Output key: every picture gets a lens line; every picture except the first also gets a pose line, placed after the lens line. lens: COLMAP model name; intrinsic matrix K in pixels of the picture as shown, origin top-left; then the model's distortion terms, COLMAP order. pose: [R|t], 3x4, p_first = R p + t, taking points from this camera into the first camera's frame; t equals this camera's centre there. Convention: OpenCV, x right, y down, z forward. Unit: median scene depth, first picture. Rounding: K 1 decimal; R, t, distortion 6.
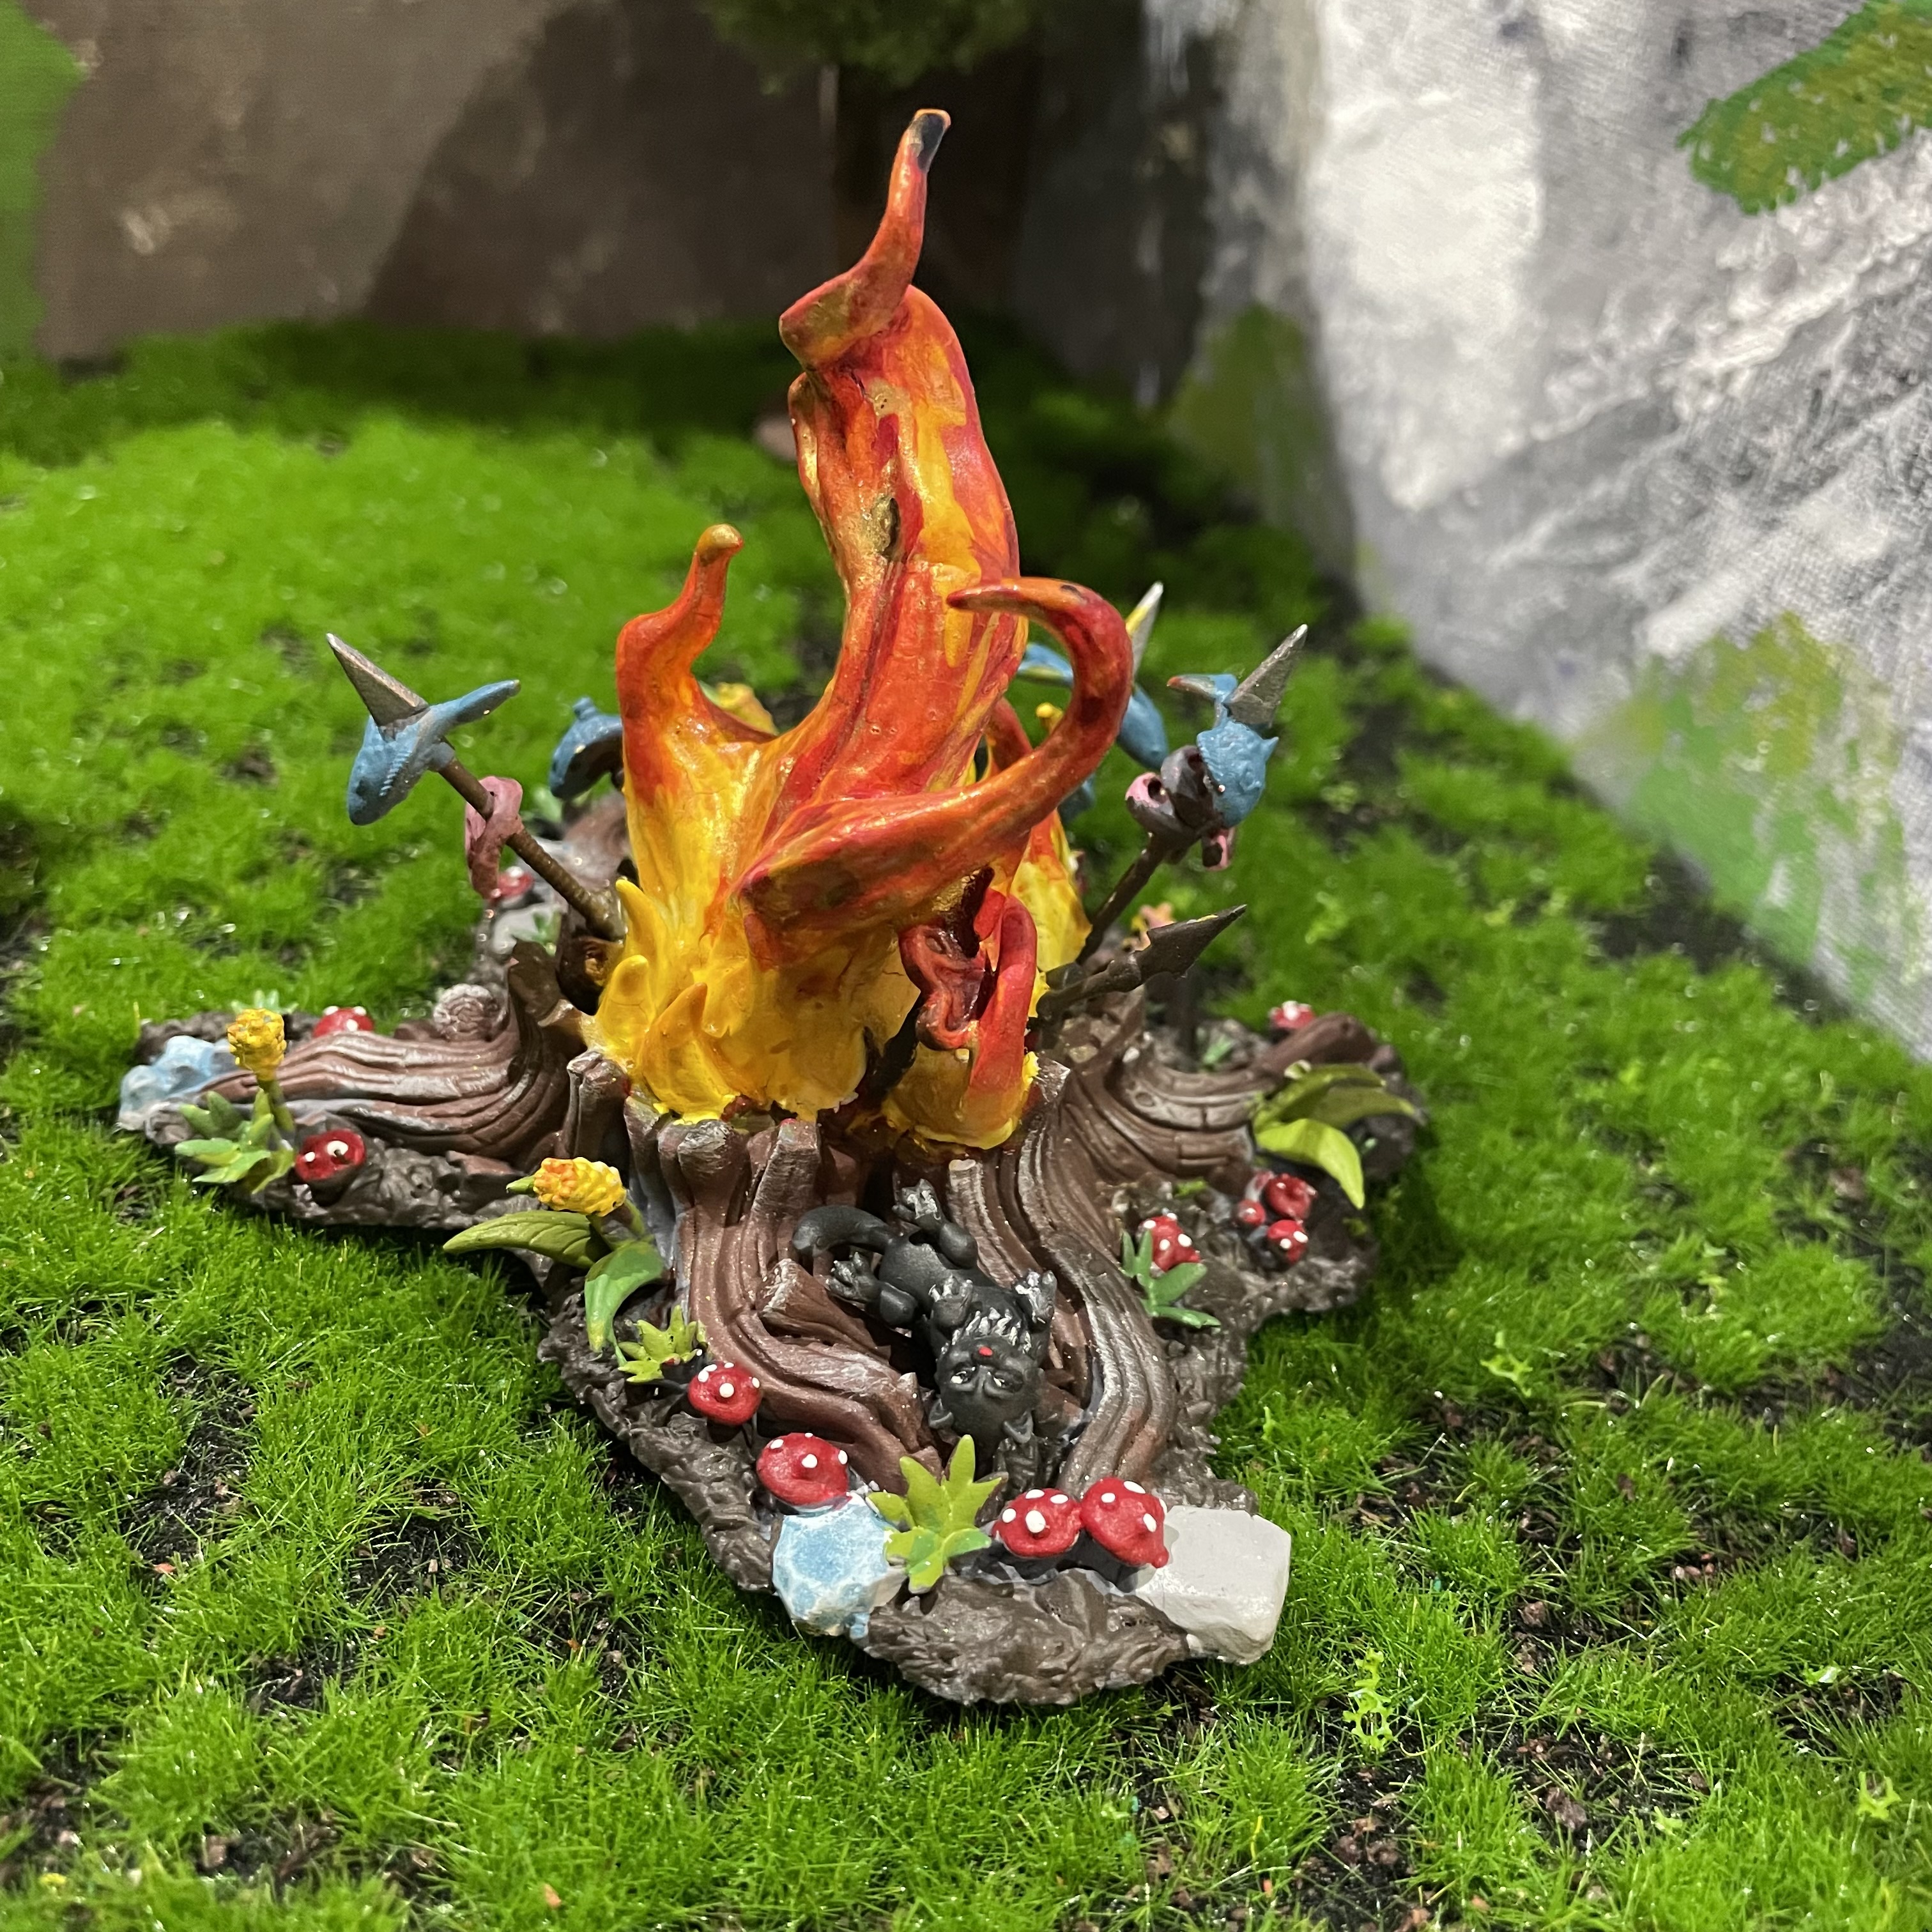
lens RADIAL K [[1984.3, 0, 971.9], [0, 1984.3, 959.1], [0, 0, 1]] dist [-0.009916, 0.000000]
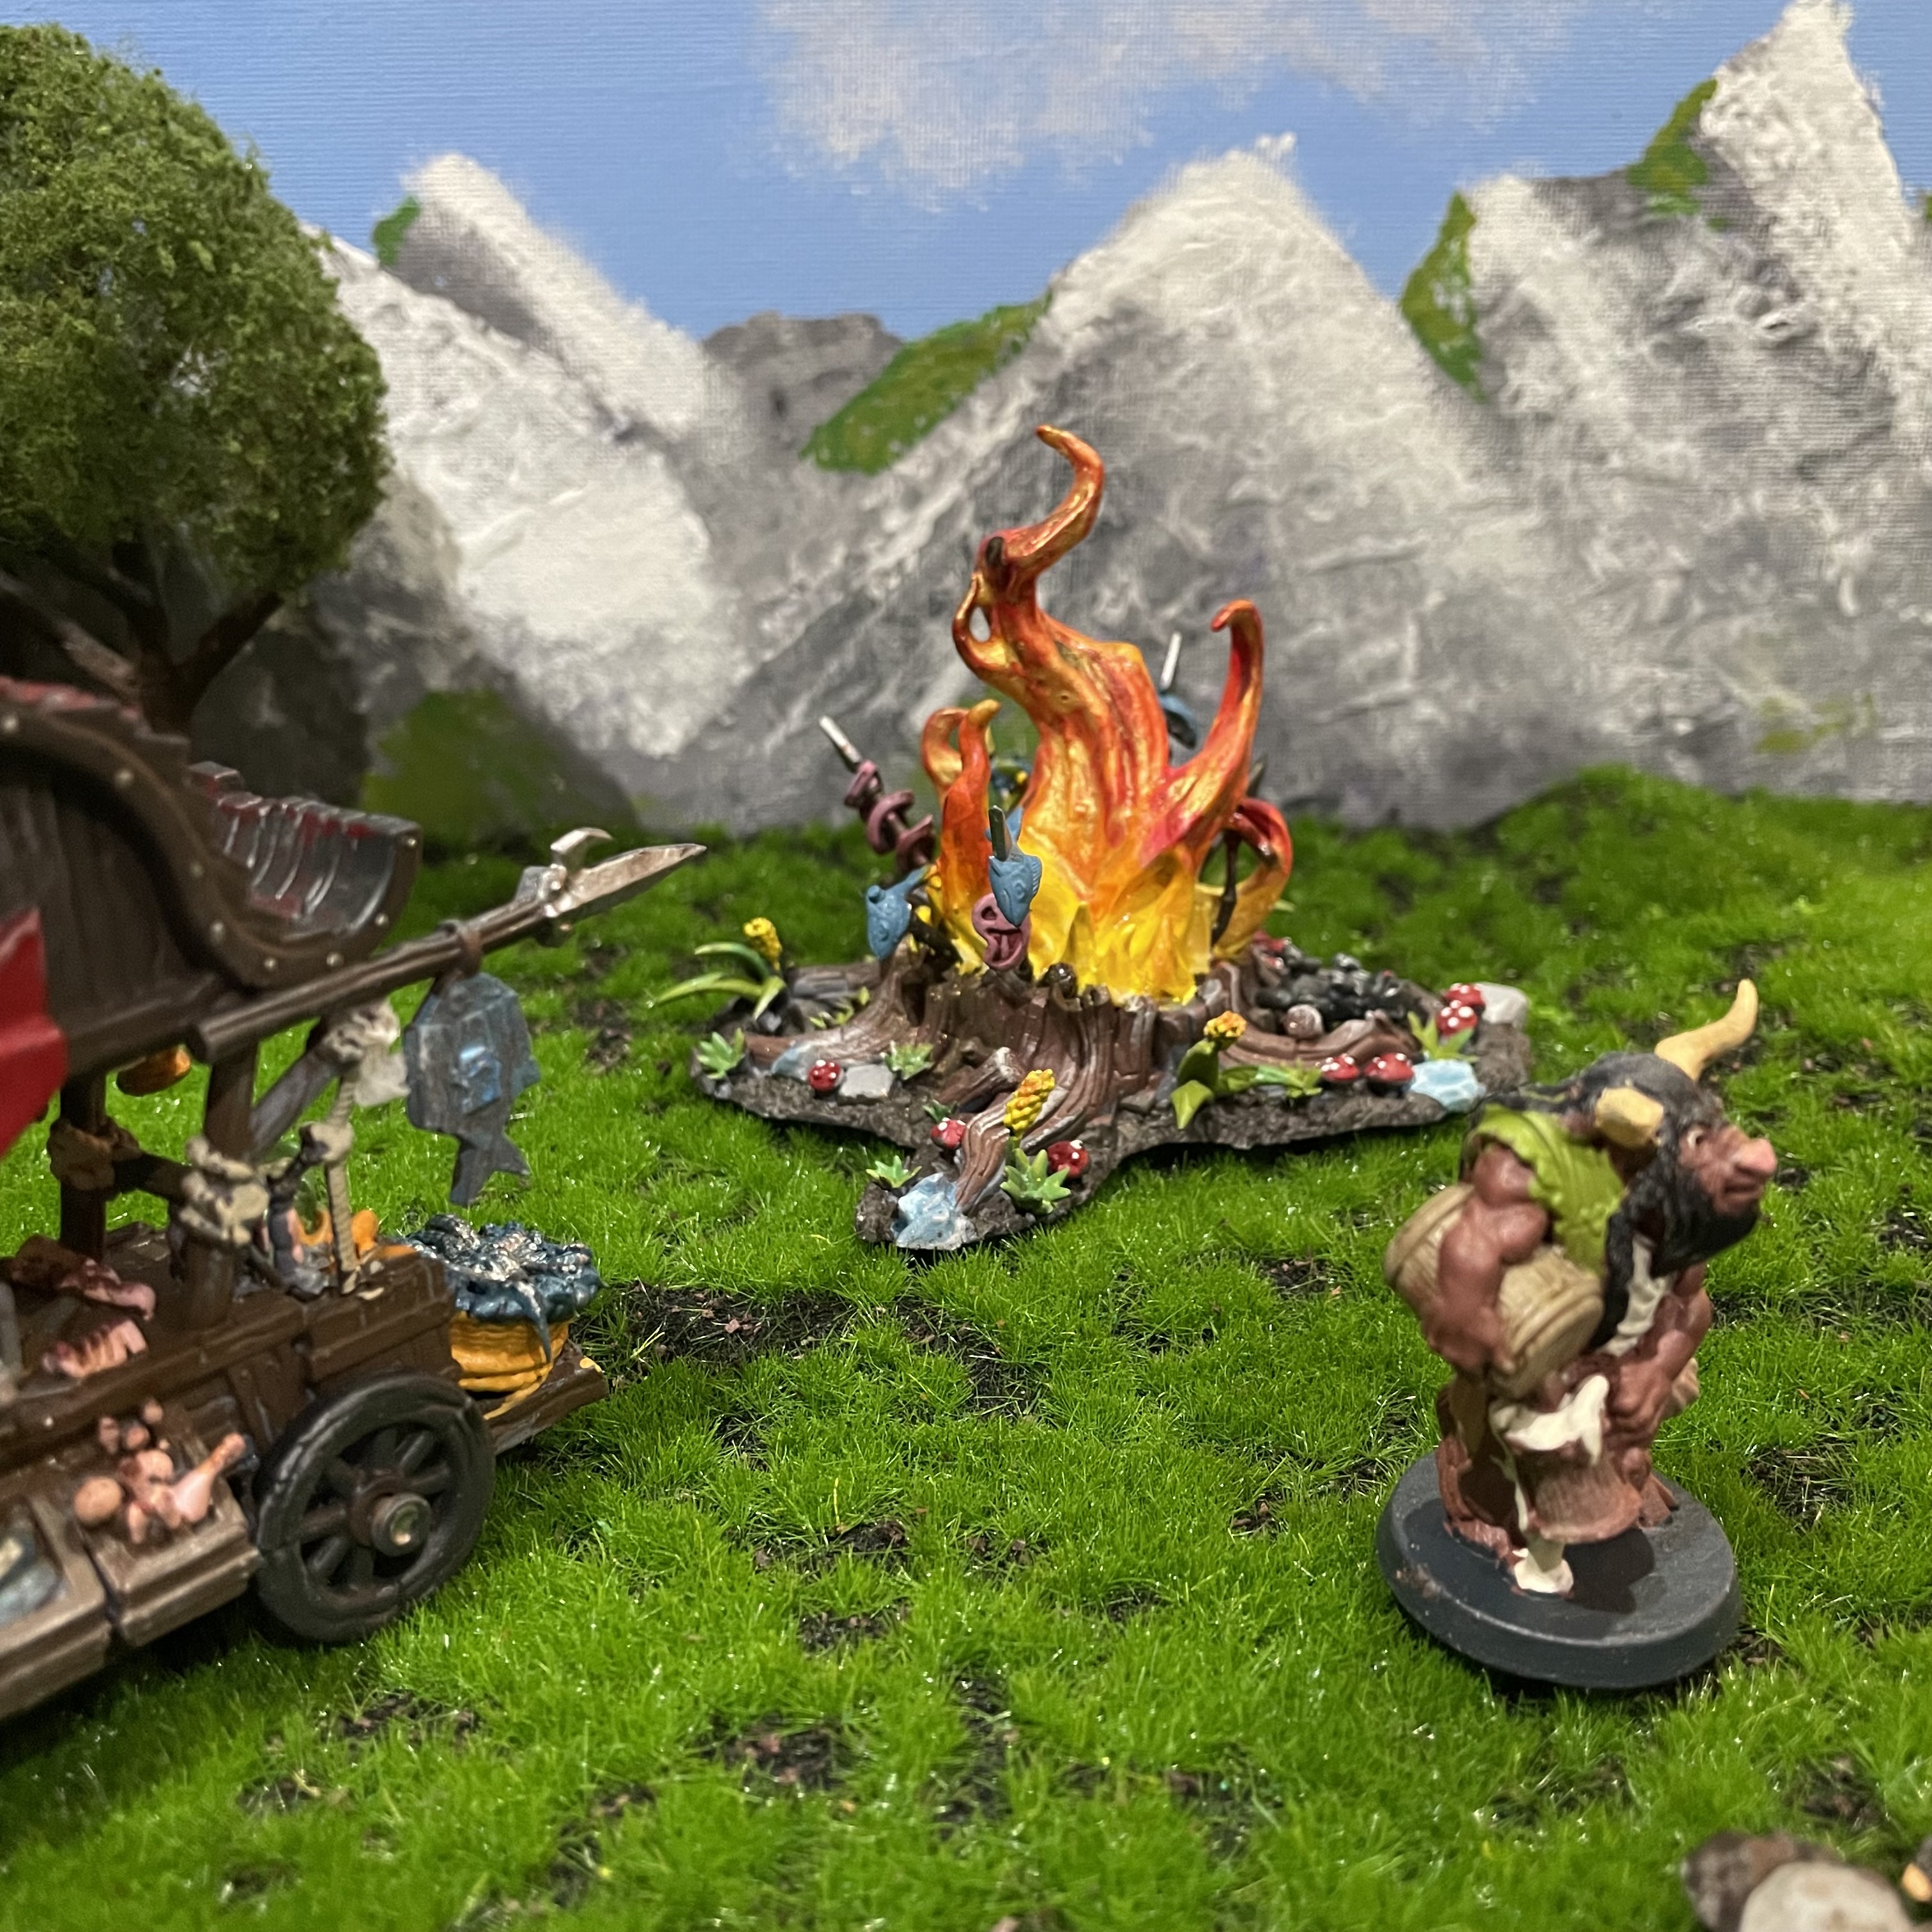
lens RADIAL K [[1984.3, 0, 955.3], [0, 1984.3, 975.0], [0, 0, 1]] dist [-0.009916, 0.000000]
pose [[0.447036, -0.428550, 0.785177, -1.001454], [0.588031, 0.802244, 0.103074, -0.144808], [-0.674076, 0.415630, 0.610633, 0.067084]]
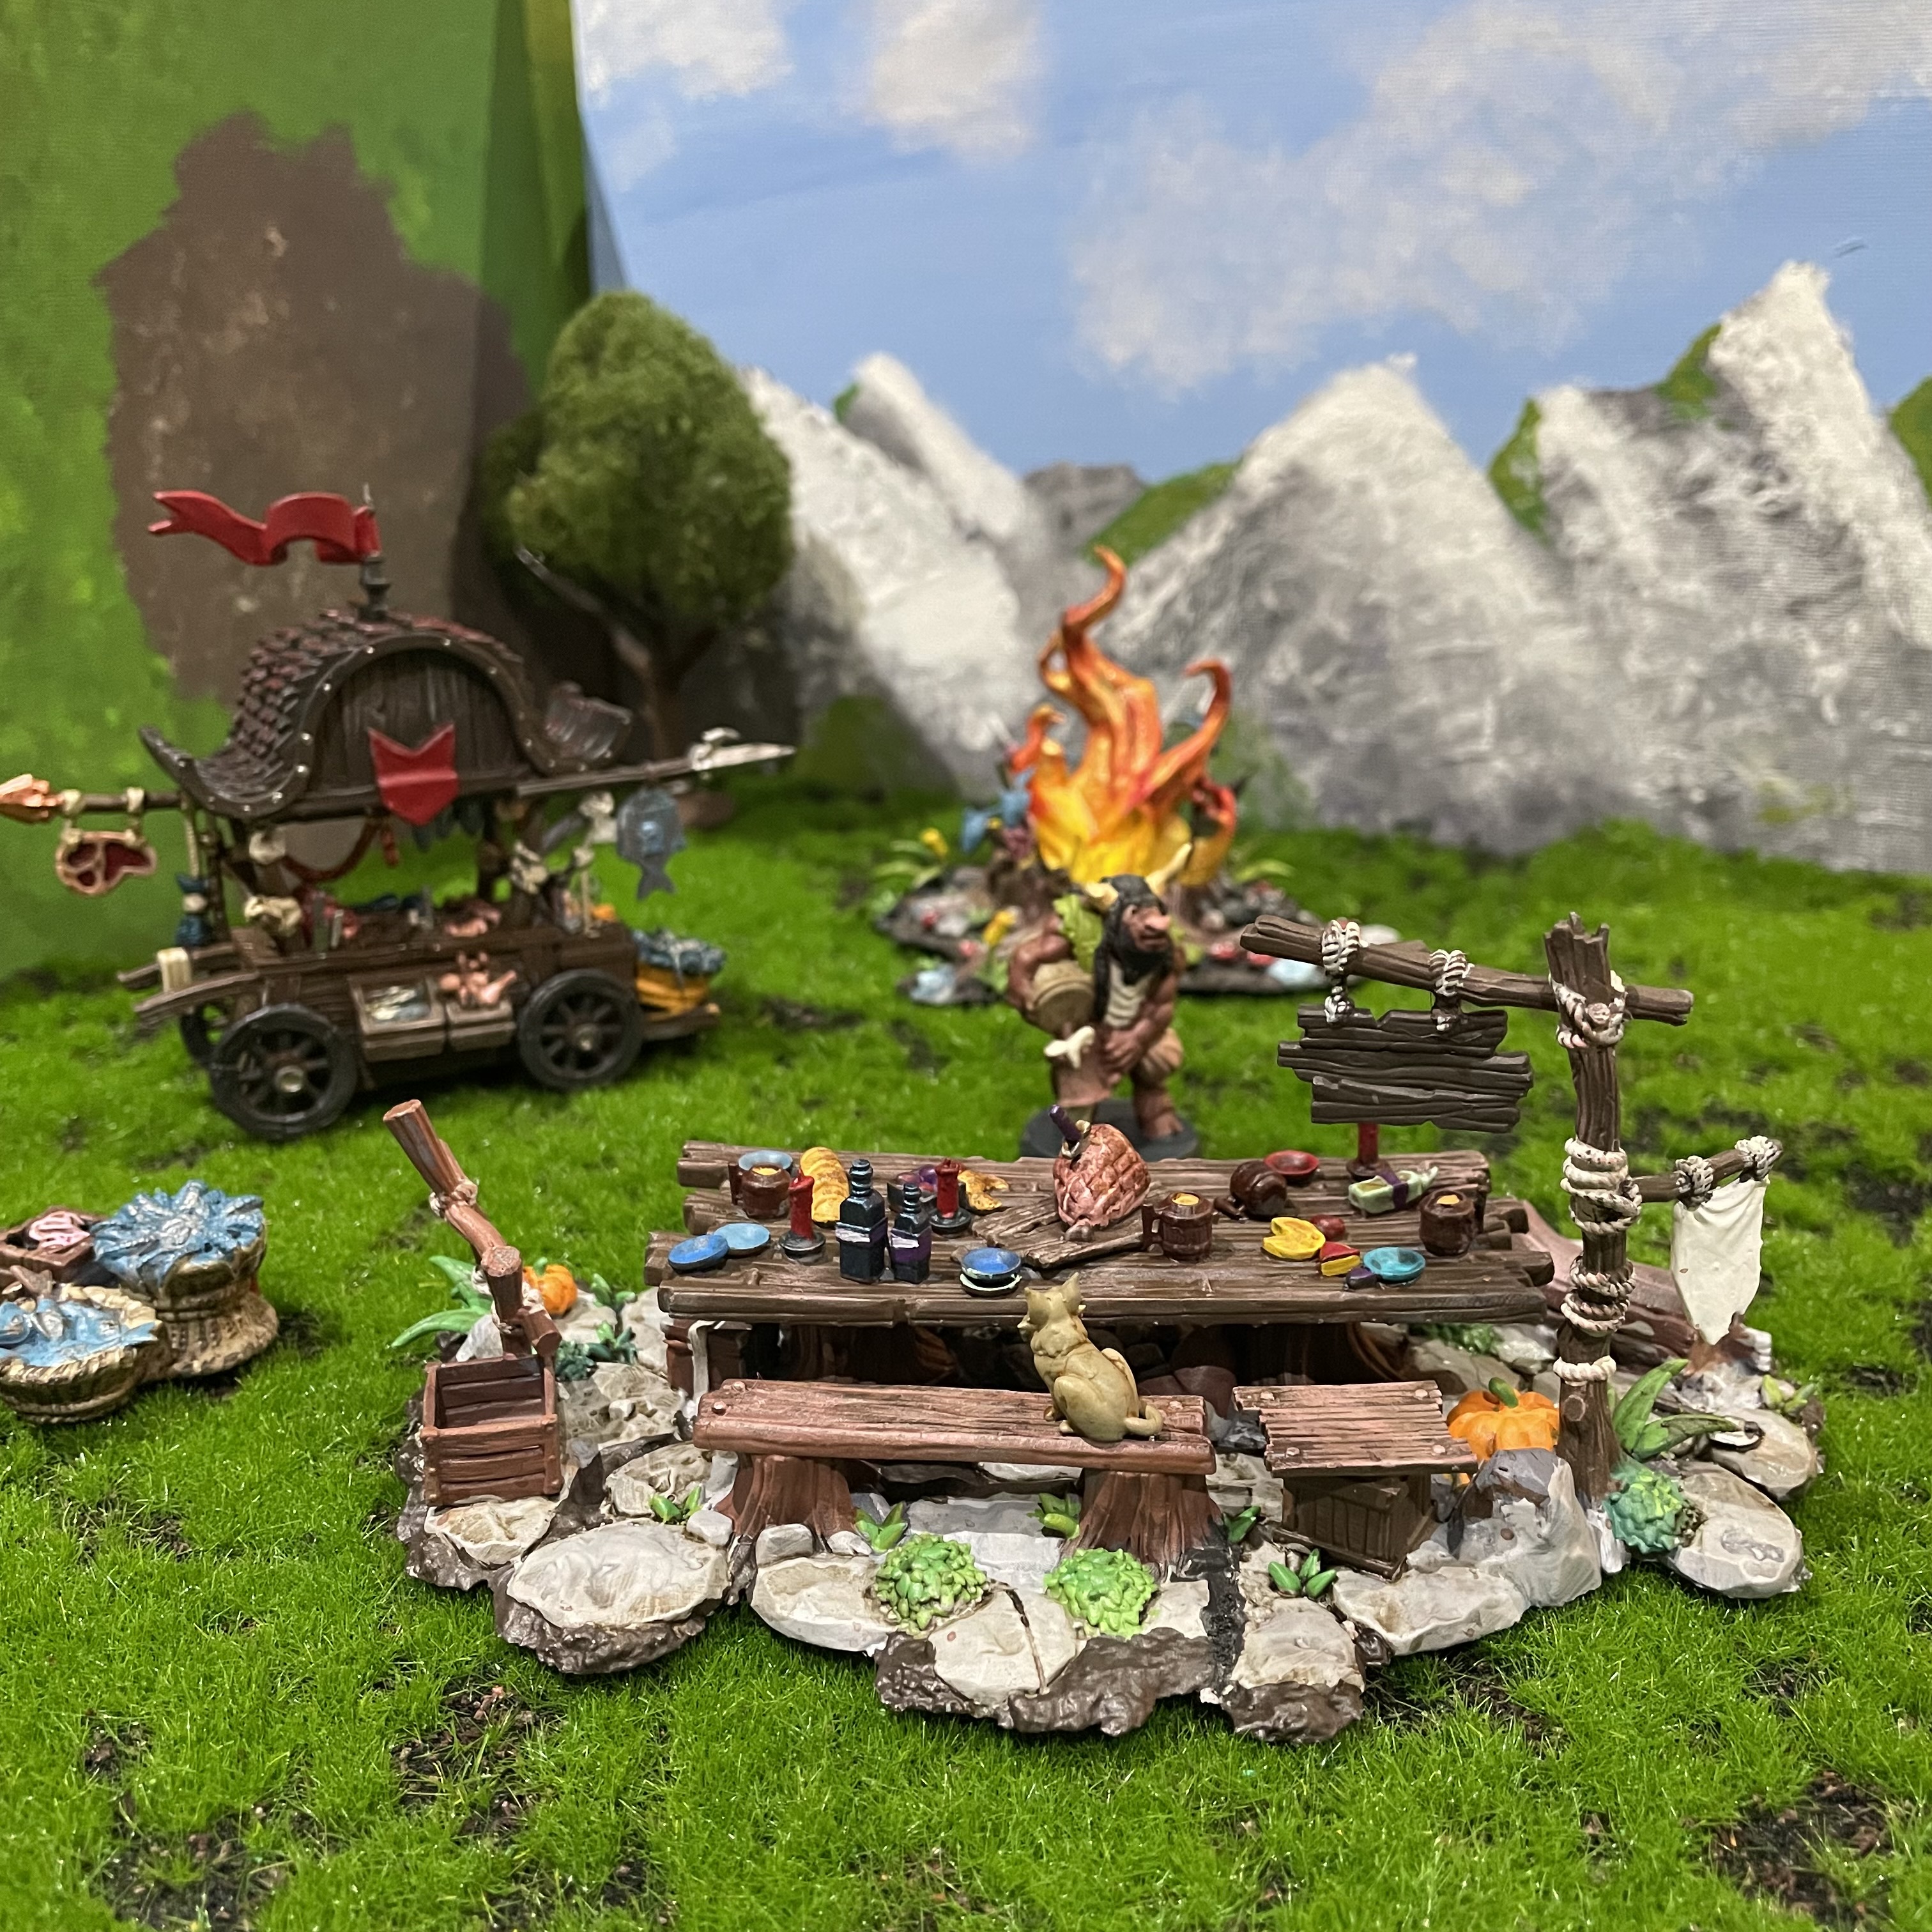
lens RADIAL K [[1984.3, 0, 934.0], [0, 1984.3, 988.6], [0, 0, 1]] dist [-0.009916, 0.000000]
pose [[0.748088, -0.319505, 0.581619, -1.301963], [0.464746, 0.877877, -0.115513, 0.251712], [-0.473683, 0.356720, 0.805218, -0.680250]]
